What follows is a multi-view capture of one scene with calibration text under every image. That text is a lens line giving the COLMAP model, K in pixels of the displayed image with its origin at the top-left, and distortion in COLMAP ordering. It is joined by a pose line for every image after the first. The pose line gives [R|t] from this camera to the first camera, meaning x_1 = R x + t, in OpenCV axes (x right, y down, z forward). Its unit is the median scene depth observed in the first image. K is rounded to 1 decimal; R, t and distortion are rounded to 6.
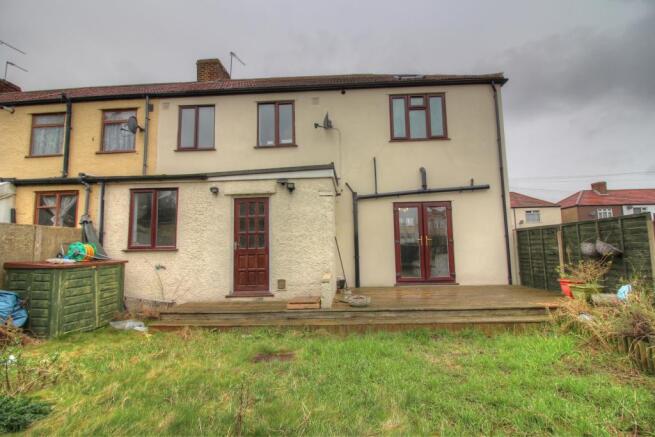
lens RADIAL K [[306.6, 0, 331.6], [0, 306.6, 216.3], [0, 0, 1]] dist [-0.000054, -0.013886]
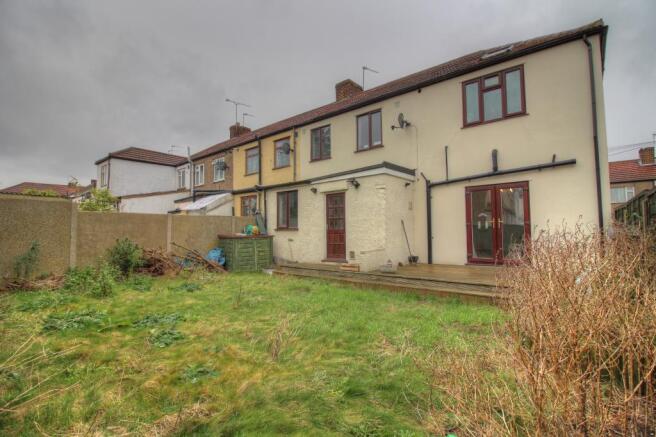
lens RADIAL K [[307.1, 0, 332.1], [0, 307.1, 216.3], [0, 0, 1]] dist [-0.000054, -0.013886]
pose [[0.798324, -0.016613, -0.601999, 0.475545], [0.052349, 0.997750, 0.041888, -0.012207], [0.599949, -0.064954, 0.797397, -0.122778]]
